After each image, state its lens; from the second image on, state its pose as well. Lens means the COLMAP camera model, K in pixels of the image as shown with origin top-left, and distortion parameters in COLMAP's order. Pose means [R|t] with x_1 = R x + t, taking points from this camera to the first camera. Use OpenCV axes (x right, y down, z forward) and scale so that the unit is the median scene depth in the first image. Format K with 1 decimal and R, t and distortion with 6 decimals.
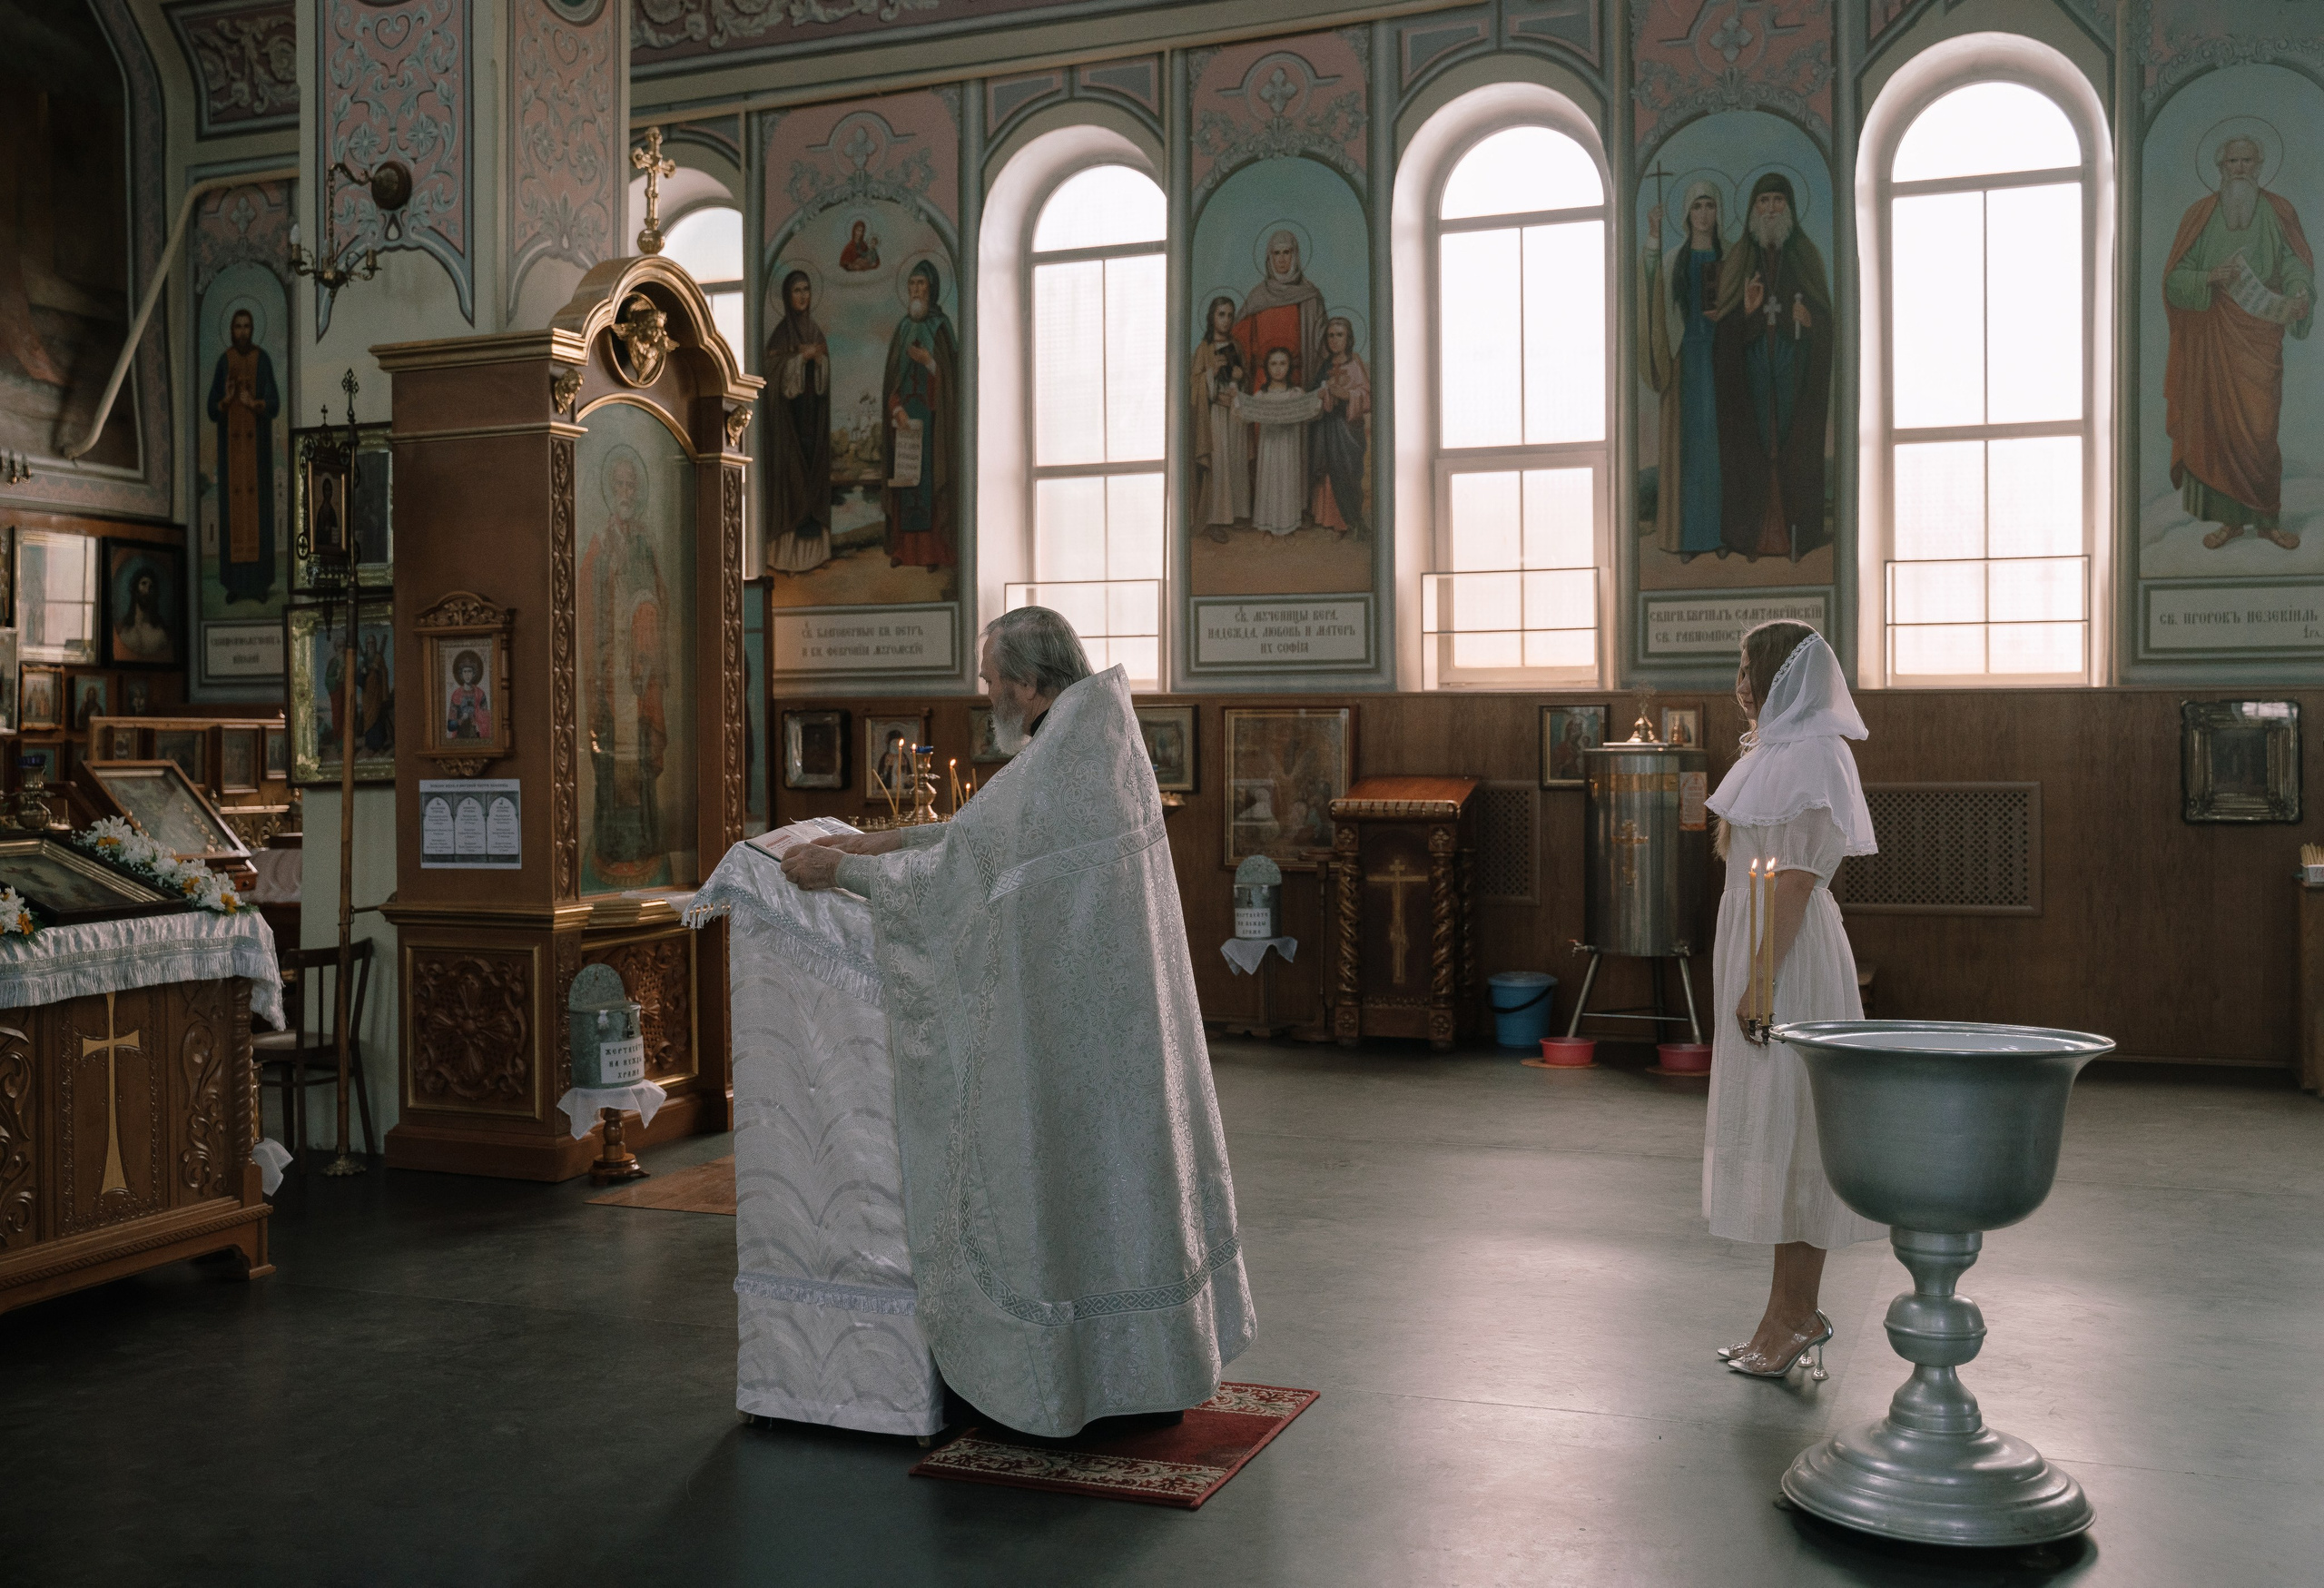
lens RADIAL K [[2178.0, 0, 1084.5], [0, 2178.0, 756.6], [0, 0, 1]] dist [0.004389, 0.006470]
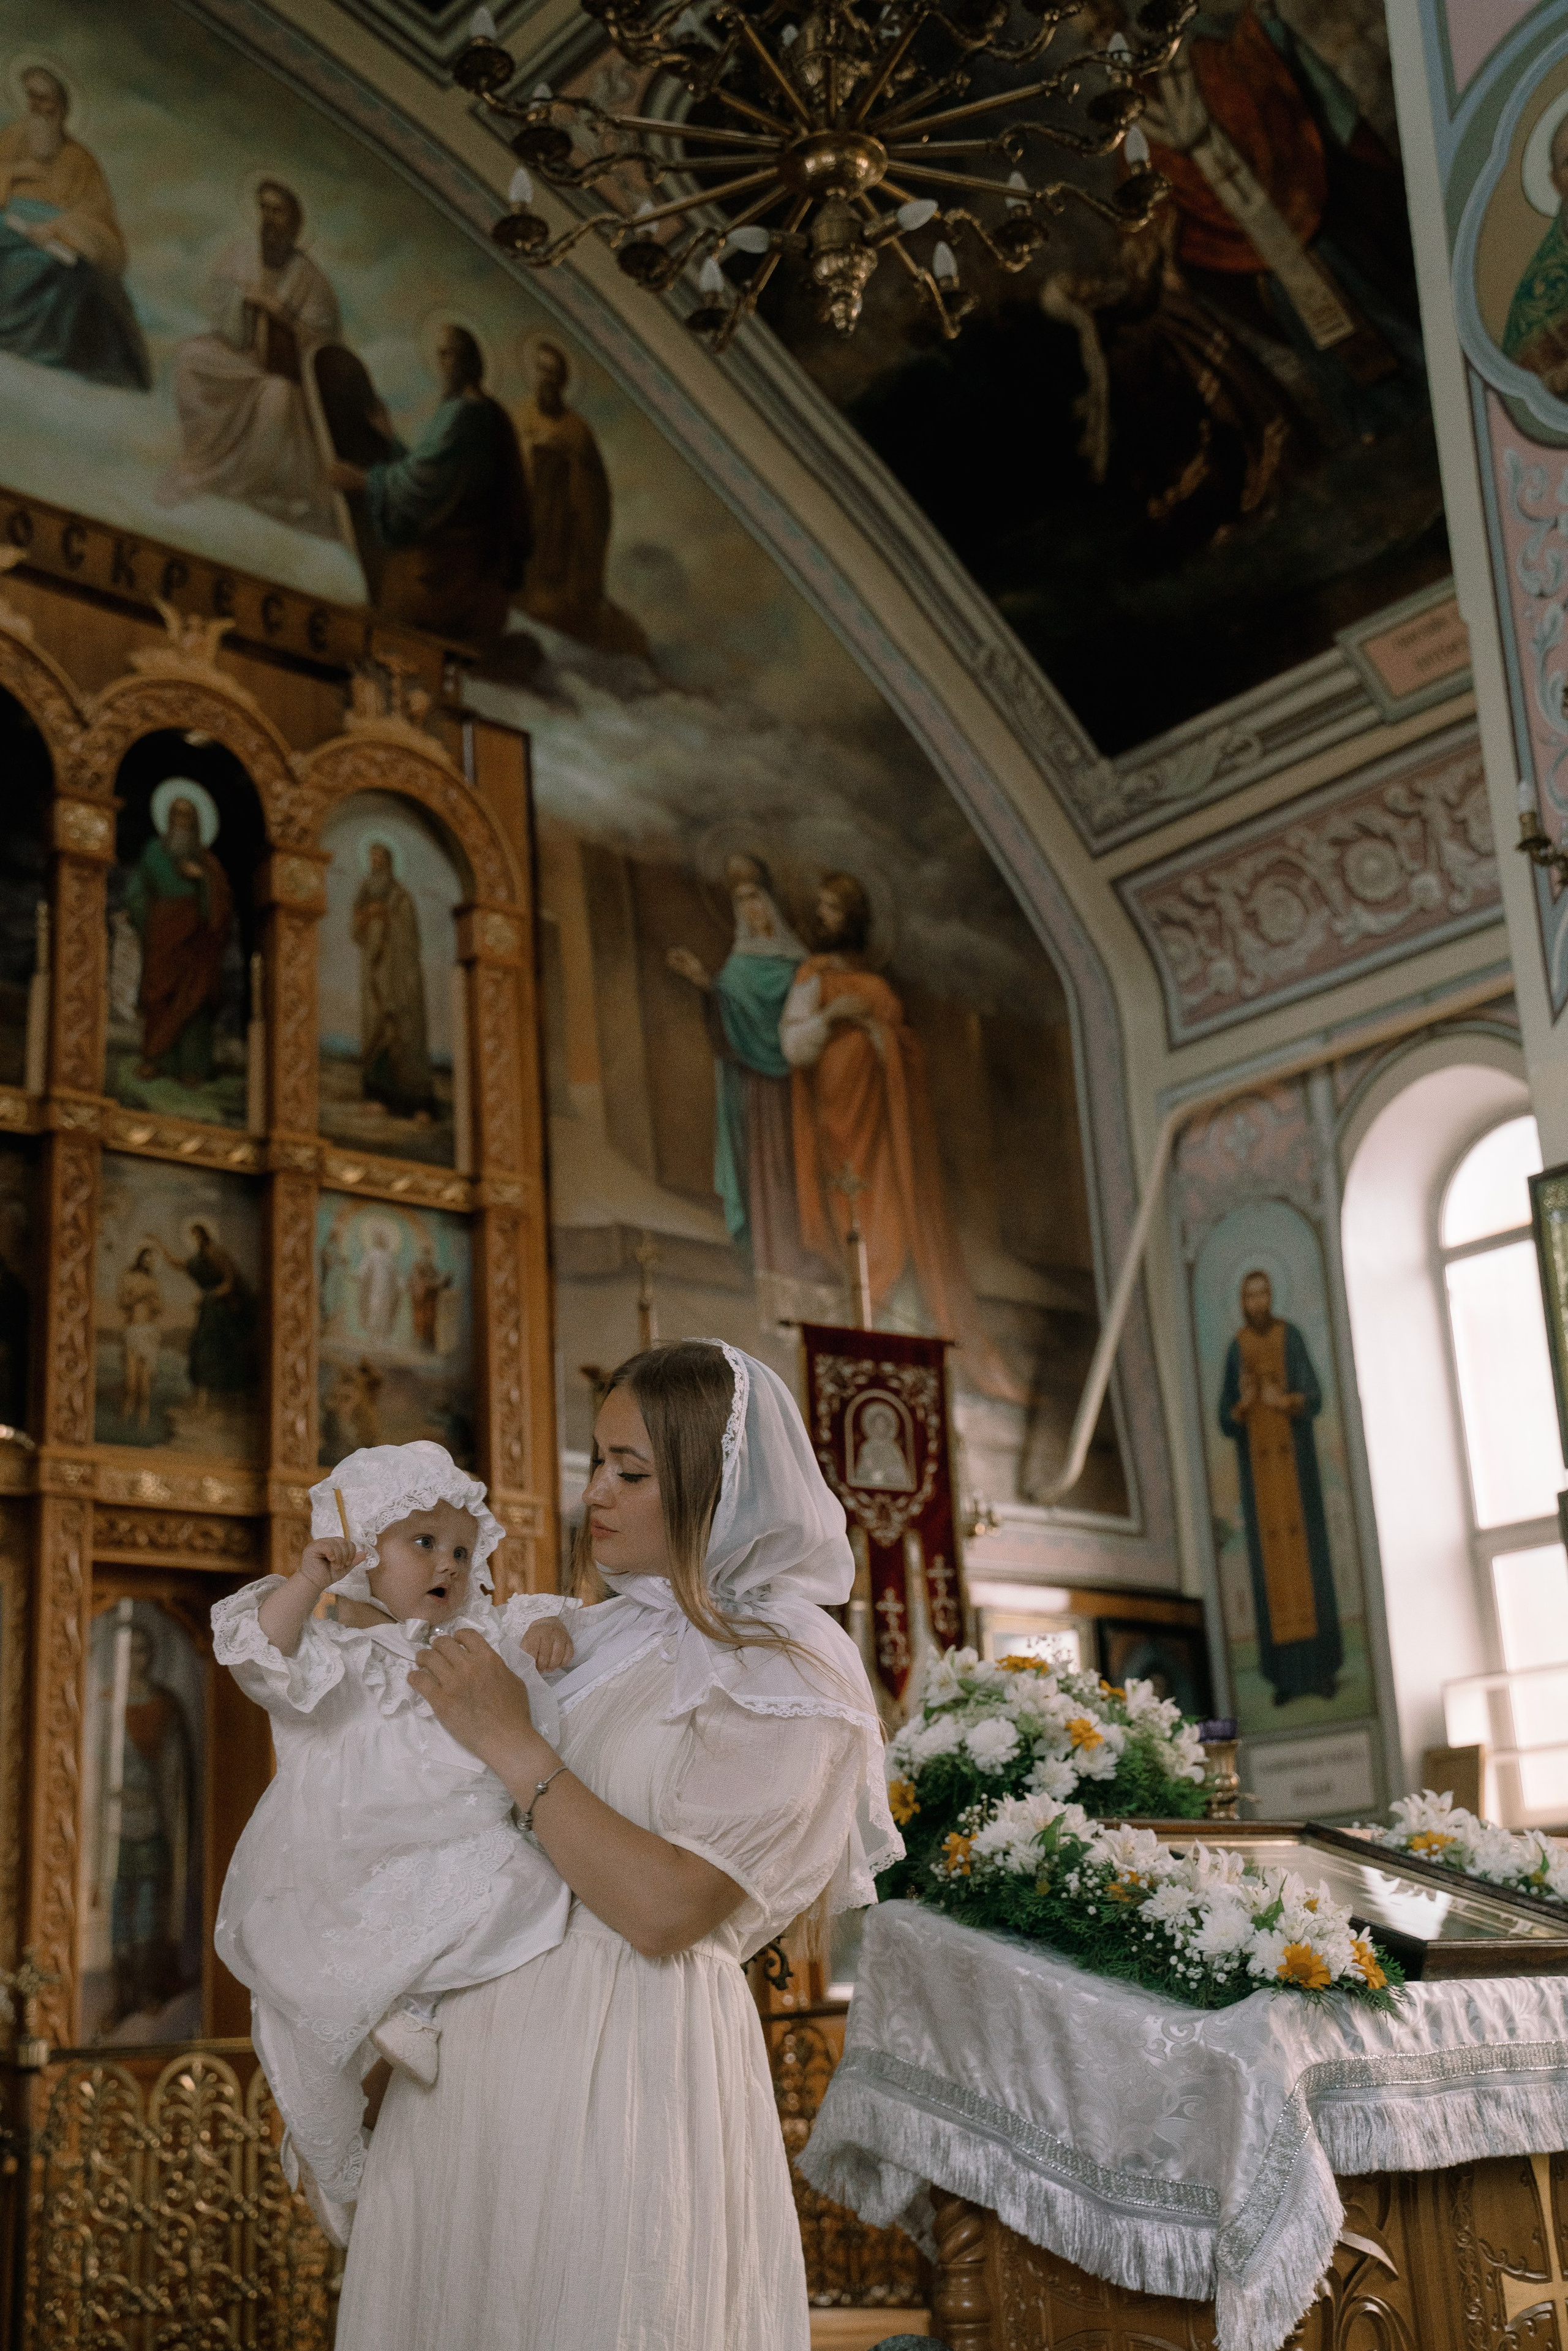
lens RADIAL K [[2875.7, 0, 762.3], [0, 2875.7, 1318.1], [0, 0, 1]] dist [0.055327, 0.053514]
pose [[0.876765, -0.167611, -0.450767, -0.286679], [0.048514, 0.963345, -0.263842, 0.088291], [0.478467, 0.209459, 0.852758, 0.405056]]
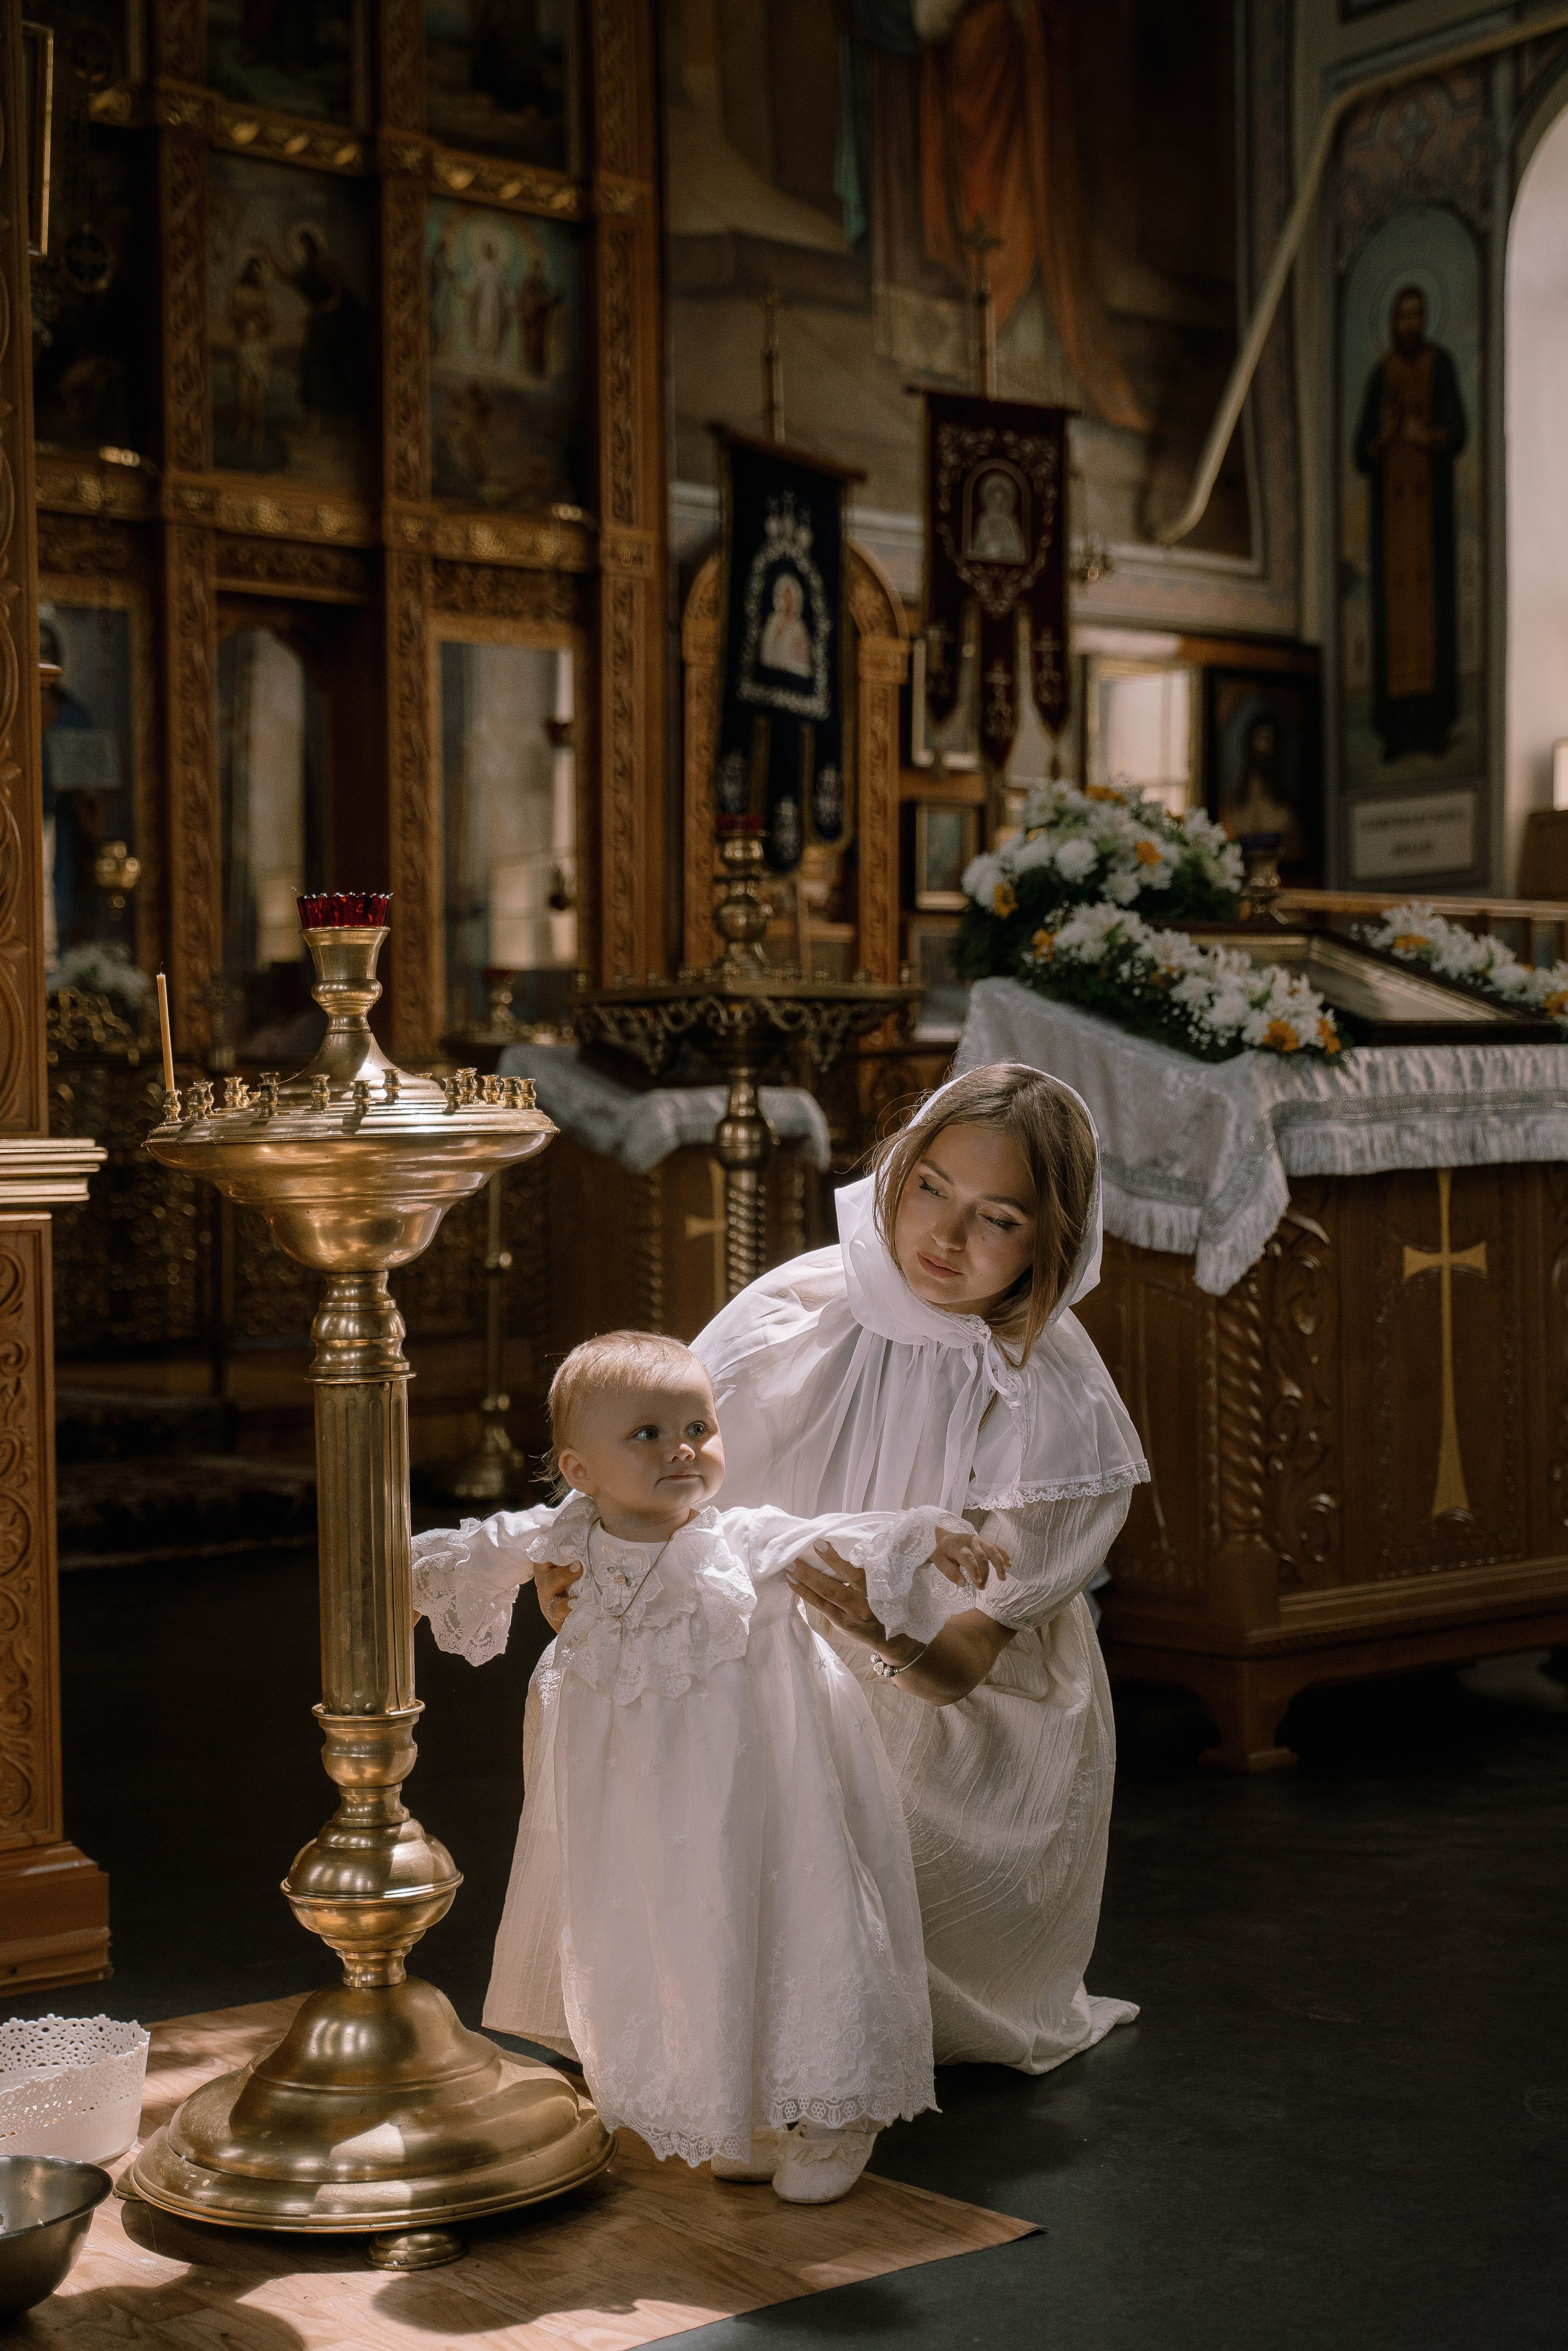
lens RADIAL K [[3335.6, 0, 773.8], [0, 3335.6, 1285.3], [0, 0, 1]] dist [0.120835, -0.007350]
pose [[0.871168, 0.010202, -0.490880, -0.154709], [0.011402, 0.999094, 0.040999, 0.094862], [0.490853, -0.041314, 0.870262, 0.123519]]
